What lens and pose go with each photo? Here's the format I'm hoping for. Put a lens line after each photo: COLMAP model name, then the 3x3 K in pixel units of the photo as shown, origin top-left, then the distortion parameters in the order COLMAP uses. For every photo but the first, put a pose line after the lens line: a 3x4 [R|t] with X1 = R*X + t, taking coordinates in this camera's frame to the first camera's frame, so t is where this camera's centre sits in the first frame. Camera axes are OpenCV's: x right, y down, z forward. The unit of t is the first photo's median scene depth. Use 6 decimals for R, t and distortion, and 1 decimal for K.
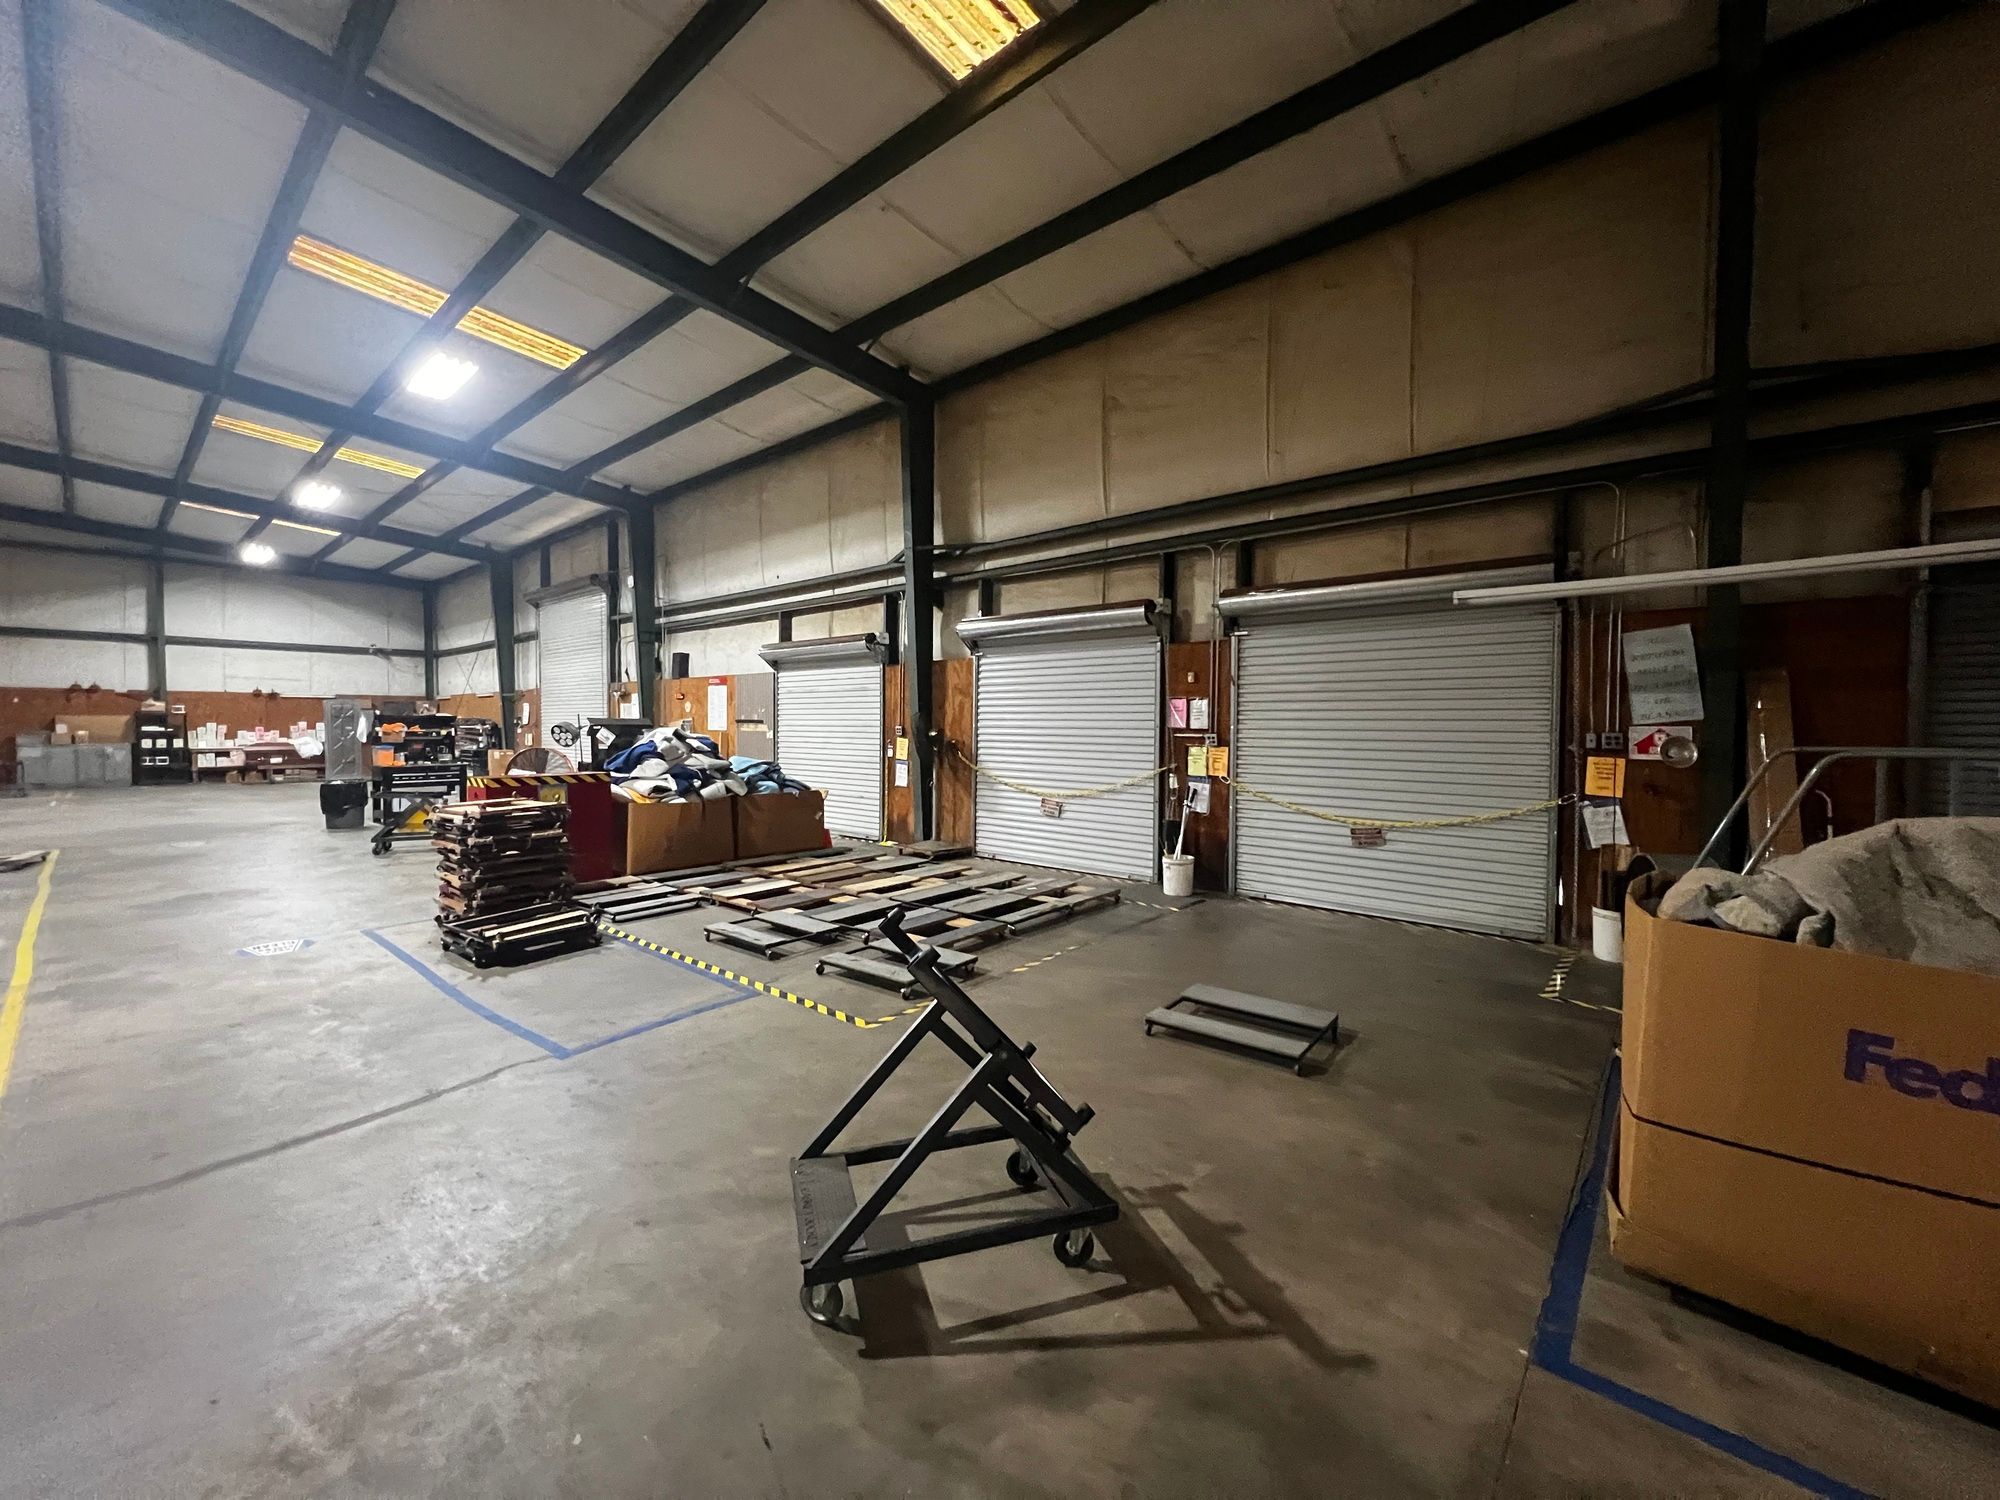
lens RADIAL K [[783.8, 0, 993.3], [0, 783.8, 750.1], [0, 0, 1]] dist [0.000200, 0.000010]
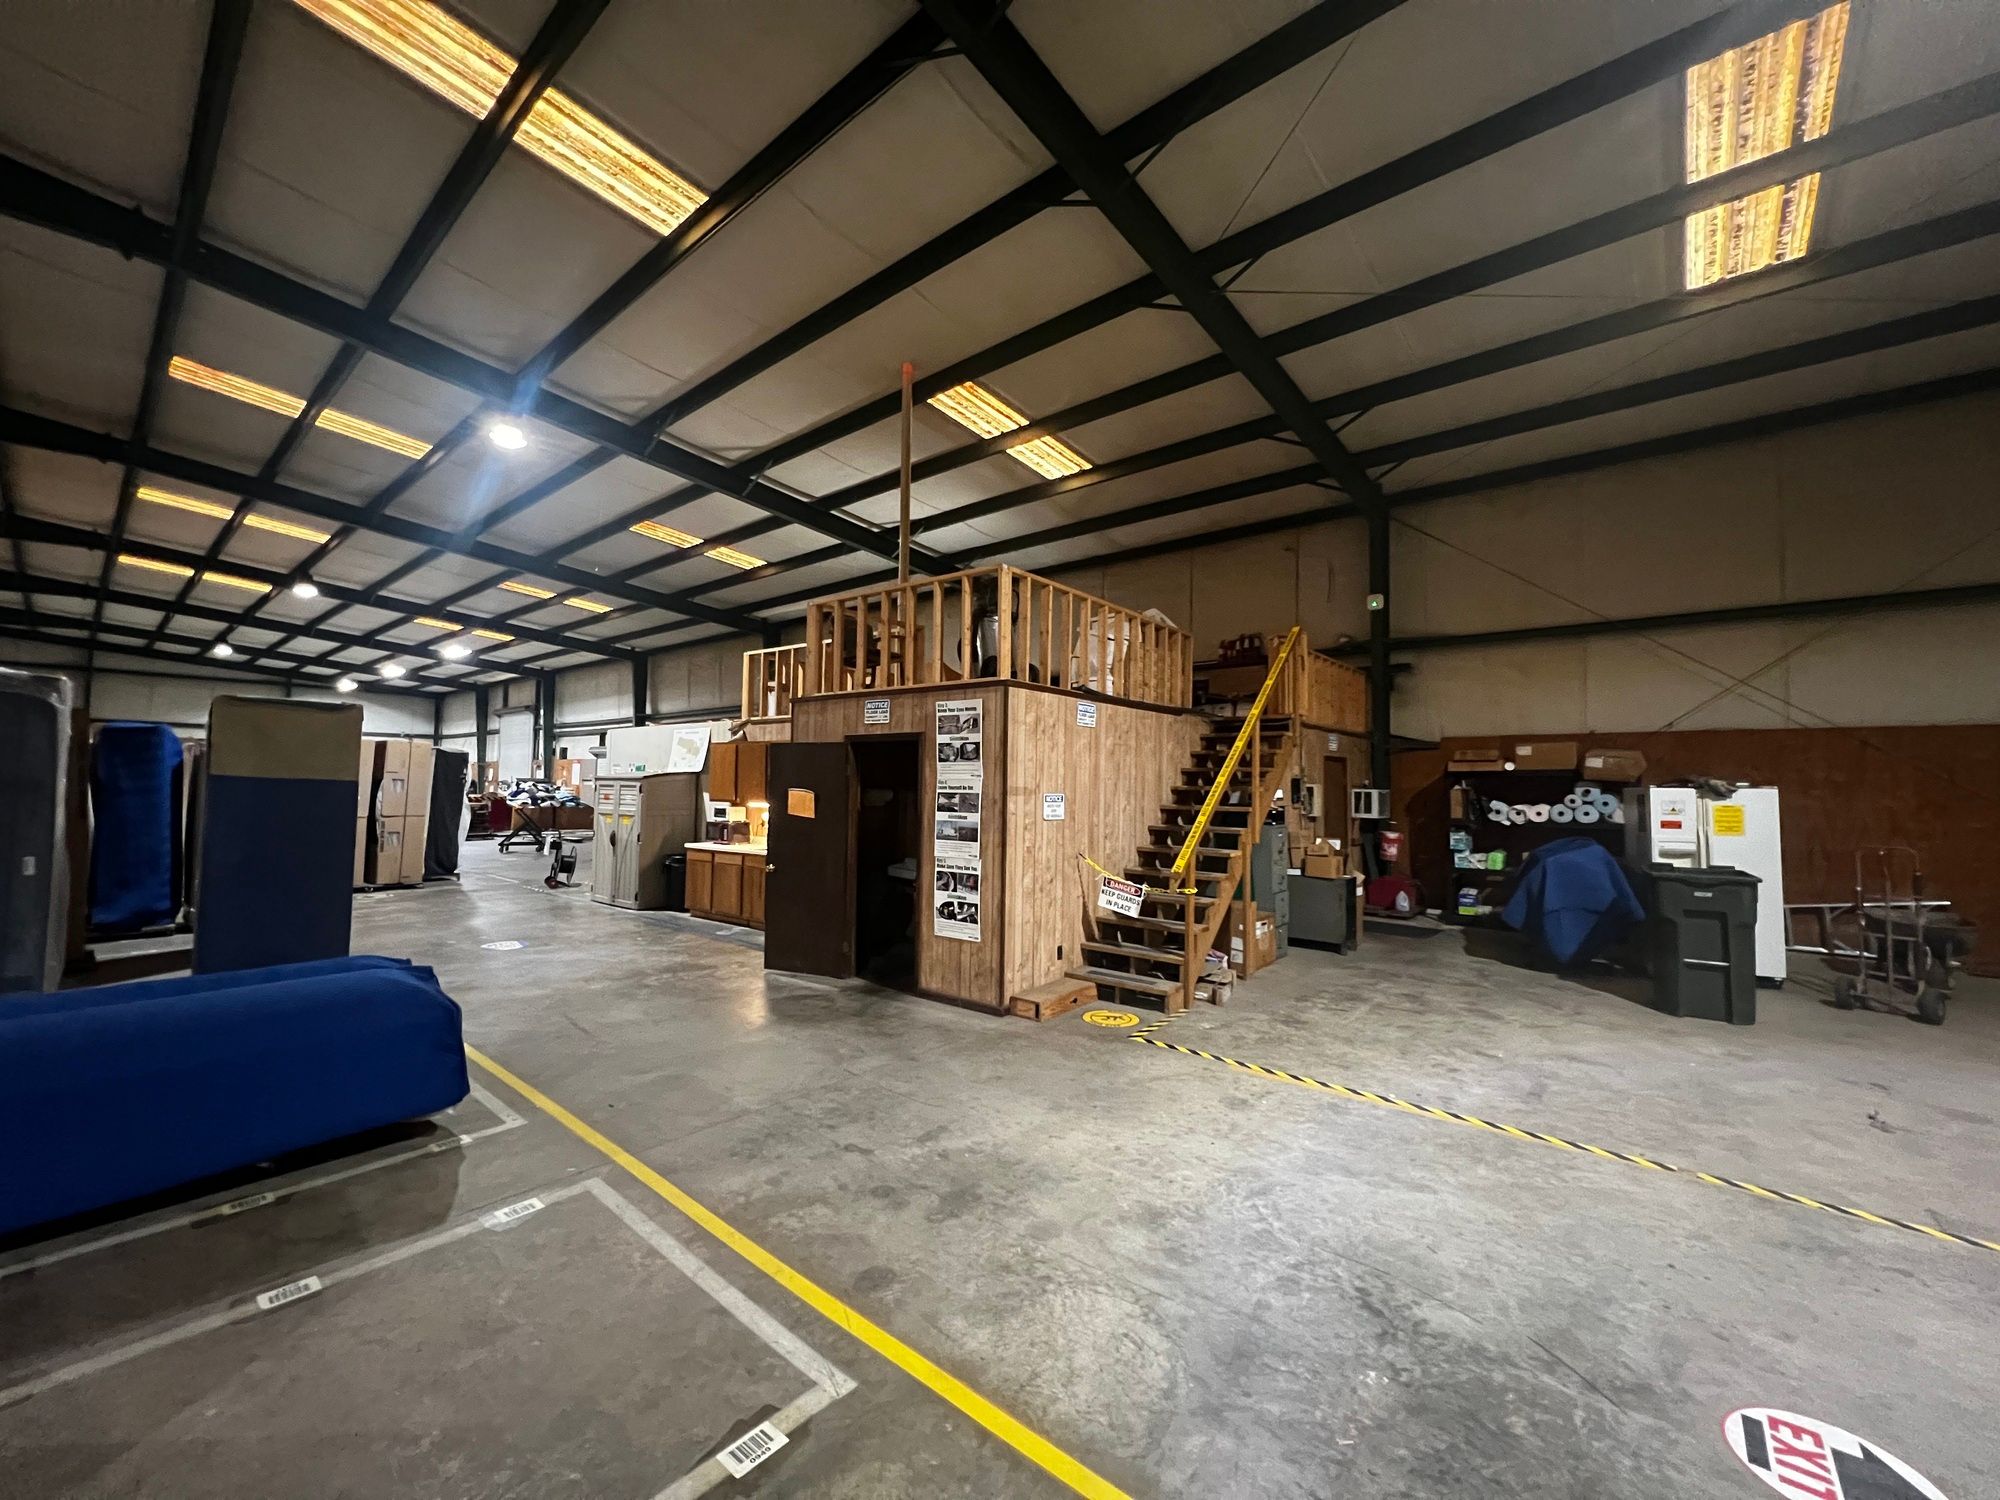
lens RADIAL K [[800.0, 0, 968.7], [0, 800.0, 746.8], [0, 0, 1]] dist [-0.001352, -0.000390]
pose [[0.999907, 0.007960, -0.011040, 0.600521], [-0.008781, 0.997035, -0.076445, 0.024620], [0.010399, 0.076535, 0.997013, -0.950416]]
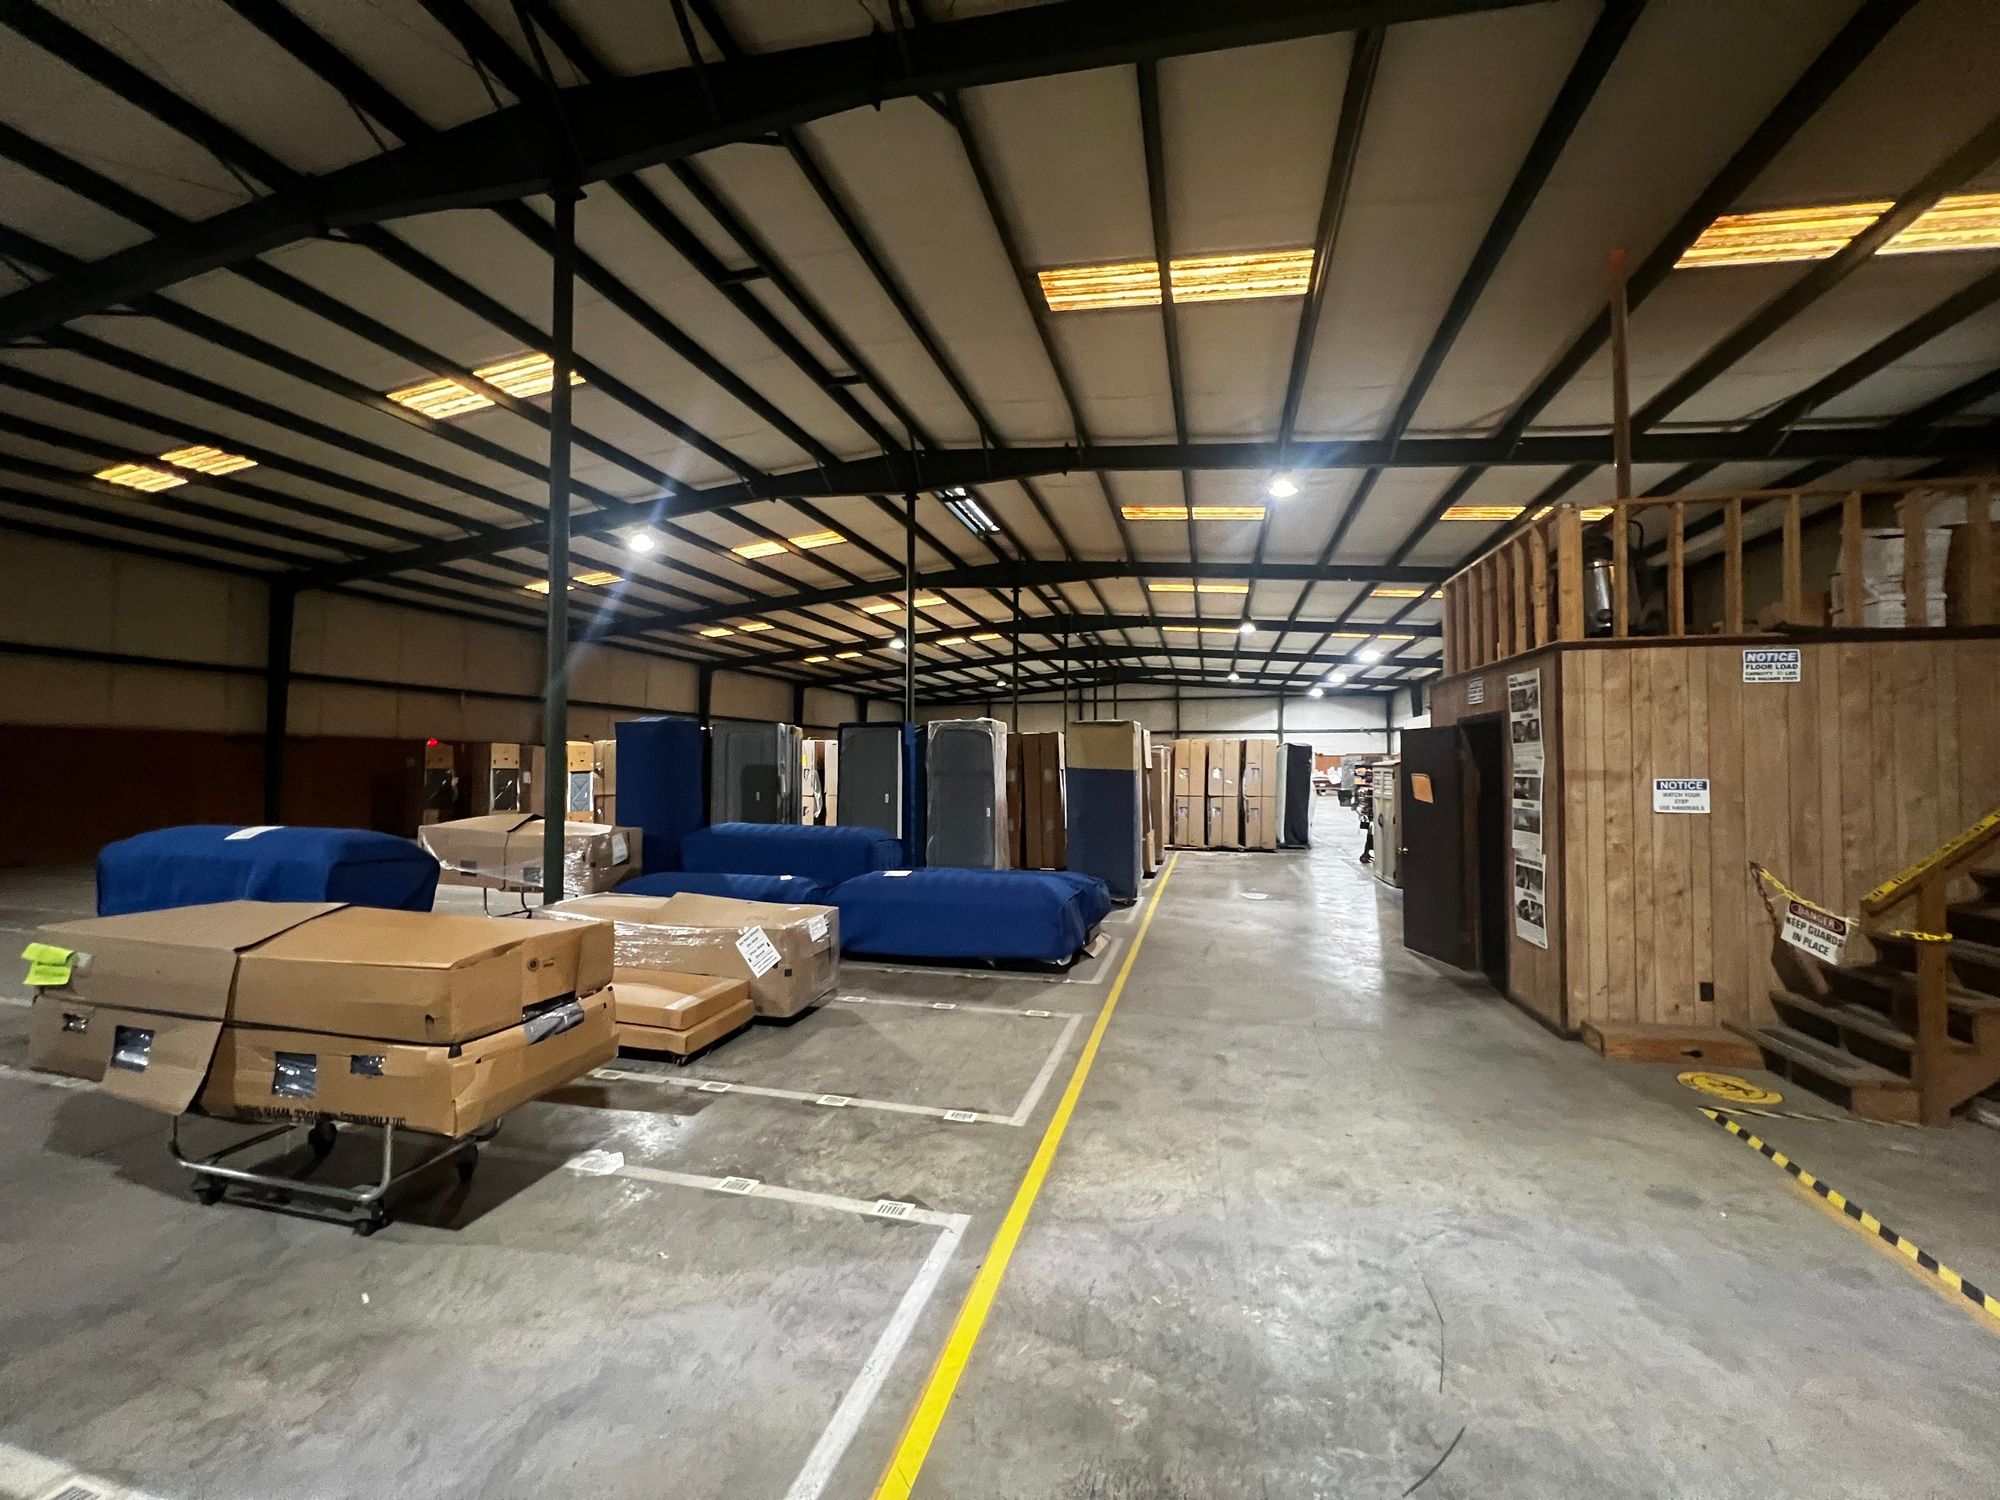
lens RADIAL K [[783.8, 0, 993.3], [0, 783.8, 750.1], [0, 0, 1]] dist [0.000200, 0.000010]
pose [[0.427773, -0.023131, -0.903590, 0.796604], [-0.024498, 0.999009, -0.037171, 0.023659], [0.903554, 0.038037, 0.426782, -0.911244]]
